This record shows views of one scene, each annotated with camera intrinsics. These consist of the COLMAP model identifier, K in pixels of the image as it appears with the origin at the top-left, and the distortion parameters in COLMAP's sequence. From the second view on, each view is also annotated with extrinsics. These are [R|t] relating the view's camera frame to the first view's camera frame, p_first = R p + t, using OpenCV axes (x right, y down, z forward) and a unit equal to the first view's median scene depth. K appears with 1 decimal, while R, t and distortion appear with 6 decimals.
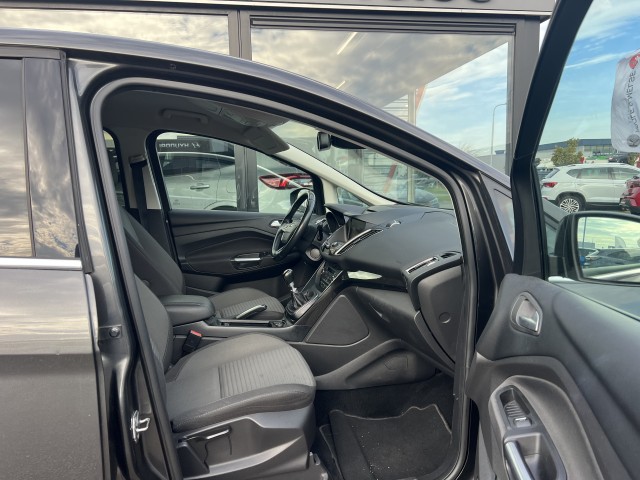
lens RADIAL K [[486.1, 0, 324.3], [0, 486.1, 242.0], [0, 0, 1]] dist [0.052224, -0.060104]
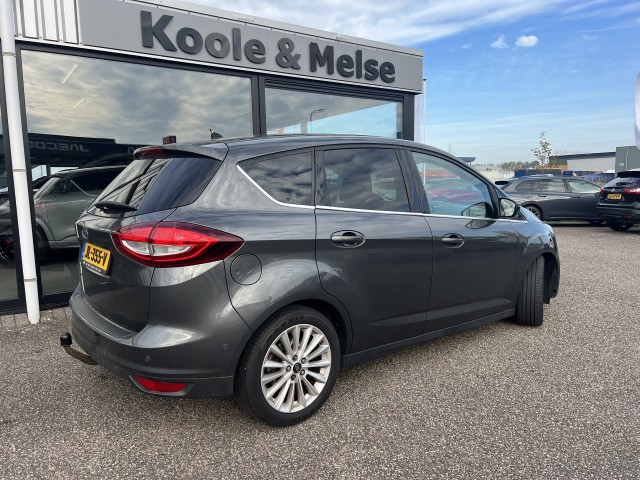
lens RADIAL K [[486.1, 0, 321.6], [0, 486.1, 237.4], [0, 0, 1]] dist [0.052224, -0.060104]
pose [[0.909223, -0.033921, 0.414926, -0.211387], [0.043017, 0.998995, -0.012594, 0.016805], [-0.414082, 0.029300, 0.909768, -0.141267]]
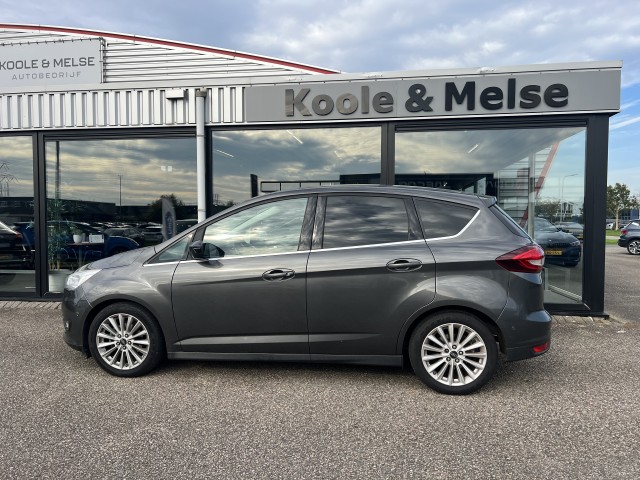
lens RADIAL K [[486.1, 0, 315.9], [0, 486.1, 240.8], [0, 0, 1]] dist [0.052224, -0.060104]
pose [[0.943875, 0.041397, -0.327700, 0.049135], [-0.066004, 0.995744, -0.064322, 0.013502], [0.323642, 0.082341, 0.942590, -0.193423]]
